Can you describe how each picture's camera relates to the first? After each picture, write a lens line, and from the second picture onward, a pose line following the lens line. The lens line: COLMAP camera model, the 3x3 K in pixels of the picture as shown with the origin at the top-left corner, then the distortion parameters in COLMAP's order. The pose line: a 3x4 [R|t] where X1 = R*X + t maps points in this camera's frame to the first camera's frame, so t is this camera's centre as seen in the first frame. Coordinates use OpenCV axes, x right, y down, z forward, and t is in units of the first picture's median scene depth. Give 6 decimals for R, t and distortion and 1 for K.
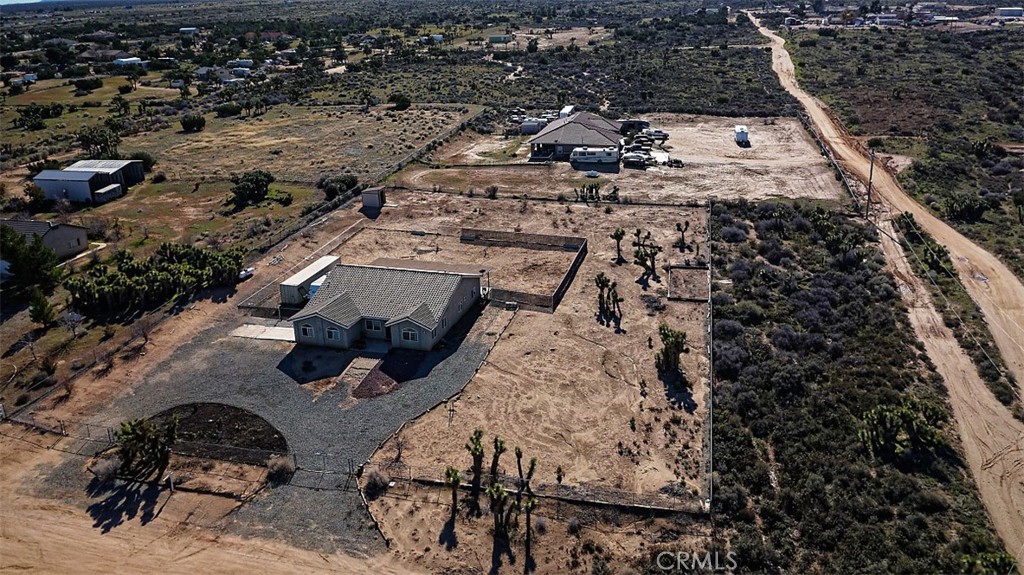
lens RADIAL K [[789.1, 0, 514.4], [0, 789.1, 288.3], [0, 0, 1]] dist [-0.034969, -0.003881]
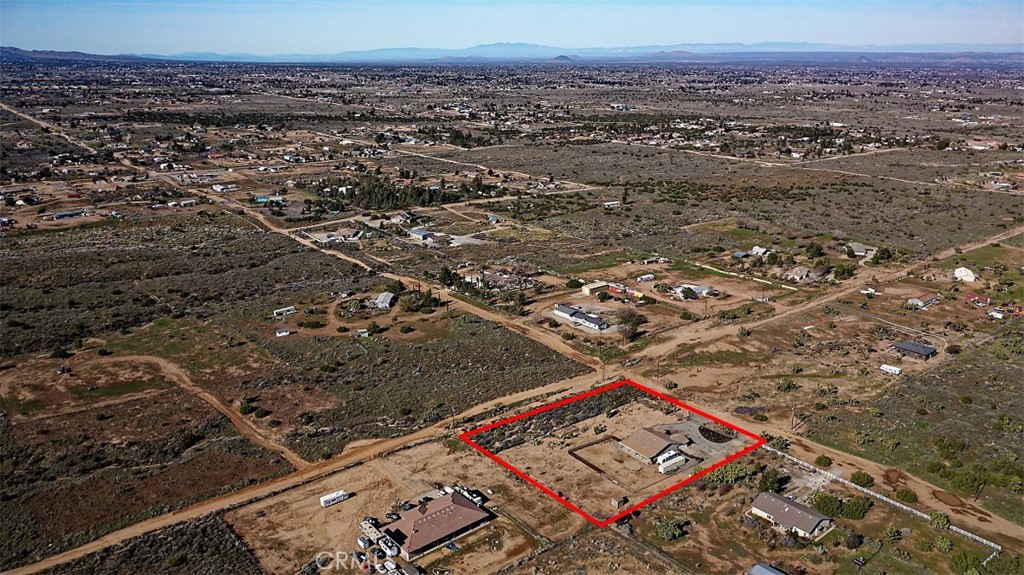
lens RADIAL K [[789.1, 0, 514.4], [0, 789.1, 288.3], [0, 0, 1]] dist [-0.034969, -0.003881]
pose [[-0.791437, -0.155073, 0.591252, -1.725855], [0.232738, 0.817972, 0.526075, -2.696667], [-0.565208, 0.553962, -0.611282, 3.362866]]
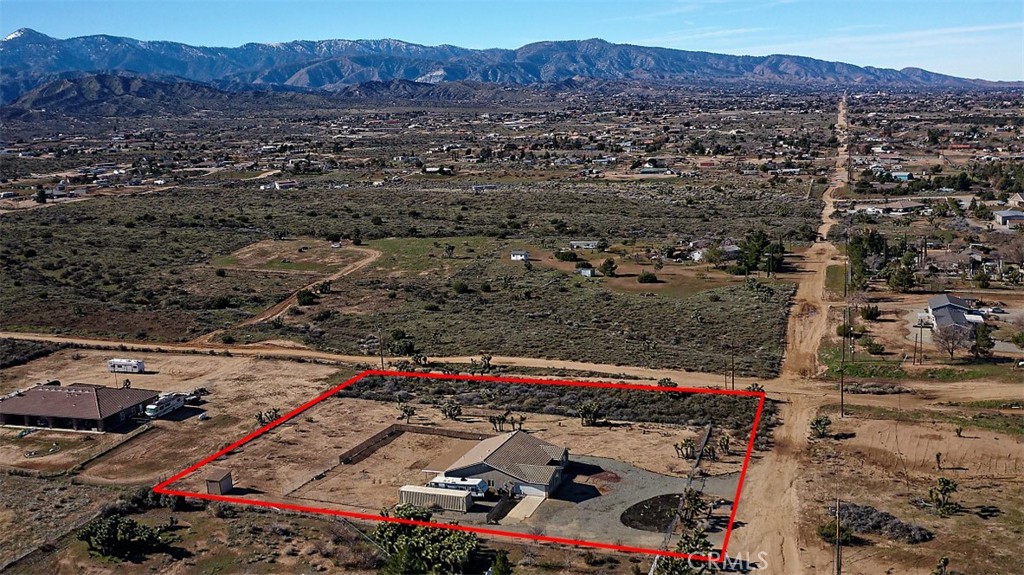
lens RADIAL K [[965.2, 0, 512.0], [0, 965.2, 287.5], [0, 0, 1]] dist [-0.036067, -0.004911]
pose [[0.099925, -0.163293, 0.981504, -2.055744], [0.387935, 0.914771, 0.112696, -0.538097], [-0.916254, 0.369499, 0.154755, 0.659191]]
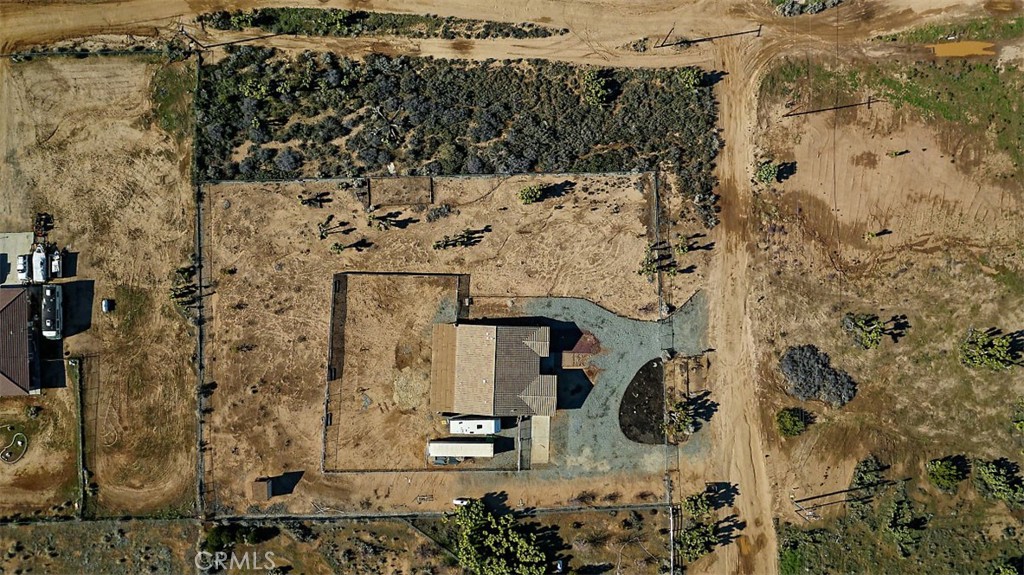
lens RADIAL K [[813.5, 0, 512.0], [0, 813.5, 287.5], [0, 0, 1]] dist [-0.035920, -0.002972]
pose [[-0.248840, -0.968137, 0.028108, -0.048208], [0.331599, -0.057893, 0.941642, -1.644478], [-0.910011, 0.243639, 0.335439, 0.444068]]
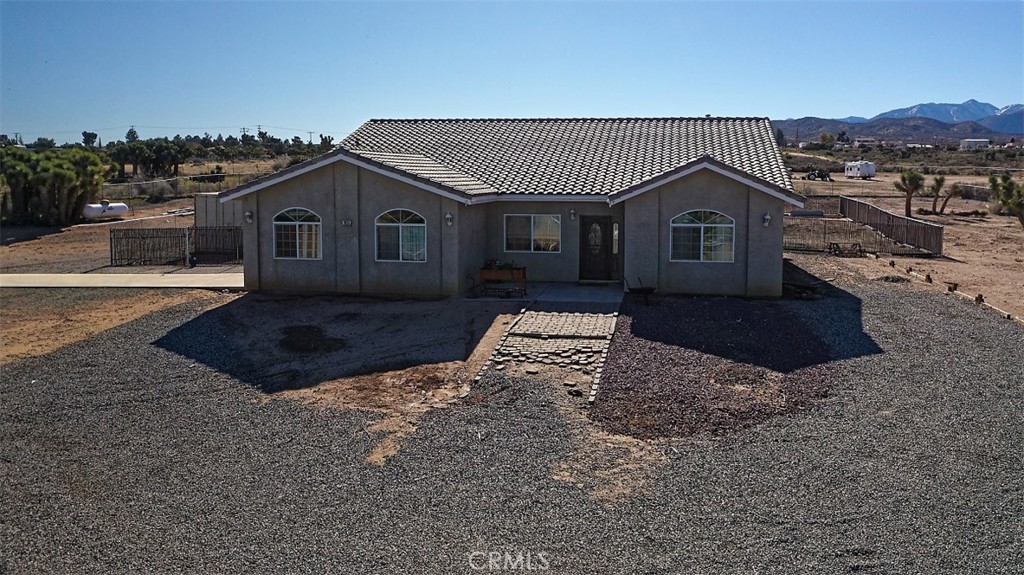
lens RADIAL K [[813.5, 0, 512.0], [0, 813.5, 287.5], [0, 0, 1]] dist [-0.035920, -0.002972]
pose [[0.996251, -0.001452, 0.086493, -0.218431], [0.019522, 0.977838, -0.208450, 0.129880], [-0.084273, 0.209357, 0.974201, 0.749631]]
